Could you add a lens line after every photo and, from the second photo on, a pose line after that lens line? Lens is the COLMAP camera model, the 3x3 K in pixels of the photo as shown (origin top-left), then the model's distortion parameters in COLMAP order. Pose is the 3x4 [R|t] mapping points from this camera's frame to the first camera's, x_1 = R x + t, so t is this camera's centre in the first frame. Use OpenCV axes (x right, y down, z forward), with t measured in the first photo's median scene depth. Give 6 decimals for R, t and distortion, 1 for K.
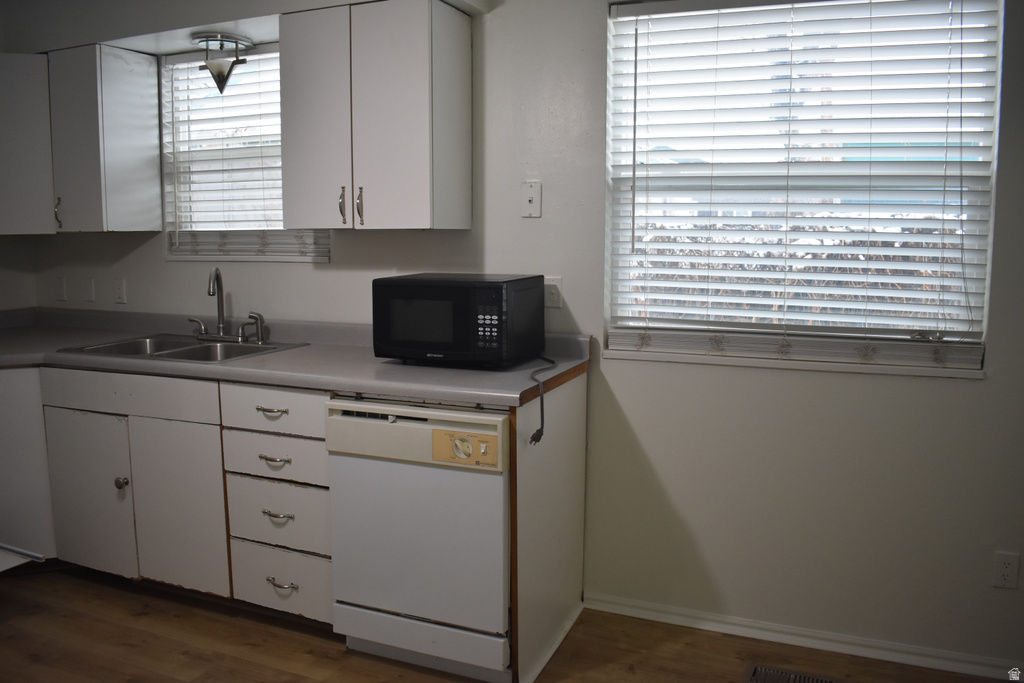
lens RADIAL K [[814.4, 0, 521.7], [0, 814.4, 344.4], [0, 0, 1]] dist [-0.090319, -0.000271]
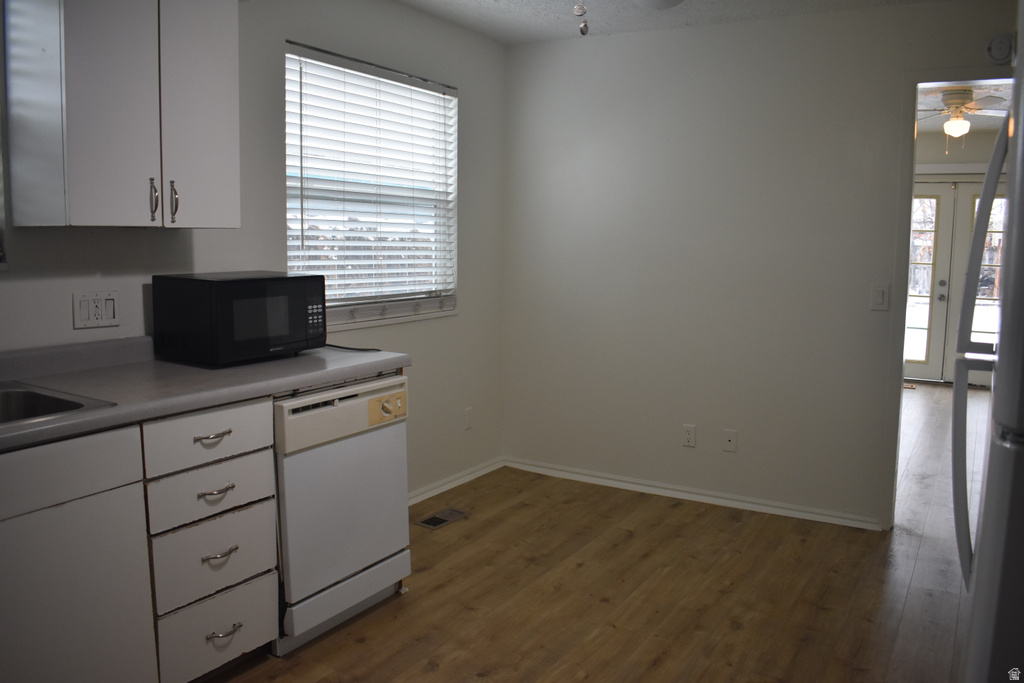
lens RADIAL K [[814.4, 0, 521.7], [0, 814.4, 344.4], [0, 0, 1]] dist [-0.090319, -0.000271]
pose [[0.136143, -0.130735, 0.982025, -1.114227], [0.115638, 0.986576, 0.115309, -0.077904], [-0.983917, 0.097861, 0.149433, 0.541604]]
